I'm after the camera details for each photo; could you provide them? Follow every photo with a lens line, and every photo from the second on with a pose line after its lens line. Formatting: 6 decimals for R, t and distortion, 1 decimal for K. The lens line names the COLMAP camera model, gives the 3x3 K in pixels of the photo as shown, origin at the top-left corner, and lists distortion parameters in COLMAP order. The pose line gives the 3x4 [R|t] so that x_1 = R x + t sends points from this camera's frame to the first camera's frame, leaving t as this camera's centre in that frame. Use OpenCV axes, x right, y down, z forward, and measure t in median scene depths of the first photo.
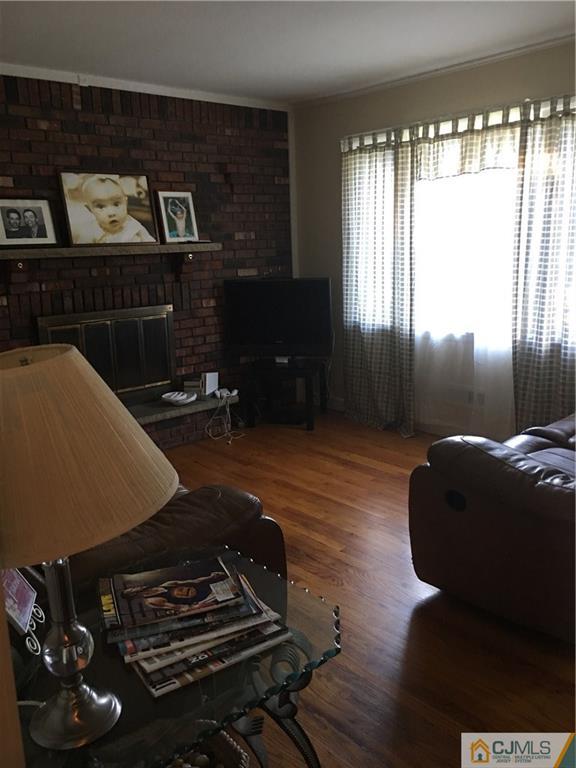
lens RADIAL K [[654.6, 0, 296.0], [0, 654.6, 383.7], [0, 0, 1]] dist [0.092462, -0.081051]
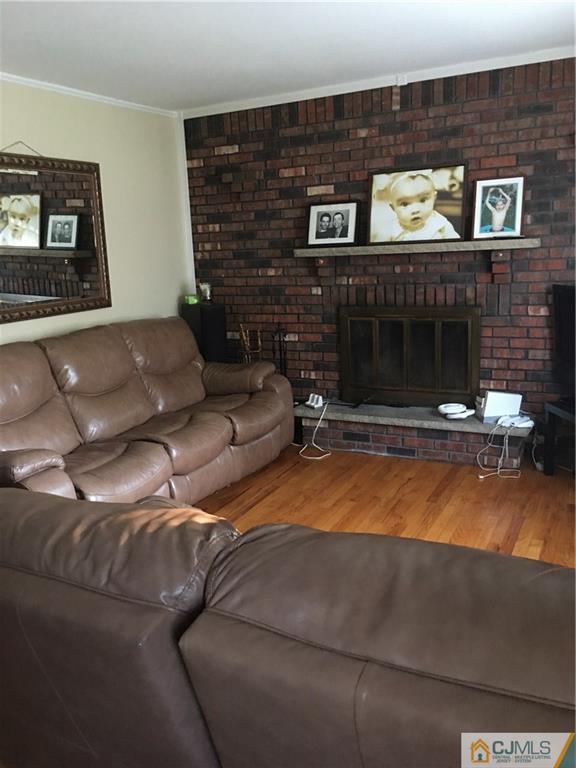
lens RADIAL K [[654.6, 0, 294.3], [0, 654.6, 386.4], [0, 0, 1]] dist [0.092462, -0.081051]
pose [[0.372152, 0.213189, -0.903357, 0.585893], [-0.174649, 0.971964, 0.157431, -0.122617], [0.911592, 0.099182, 0.398951, 0.457948]]
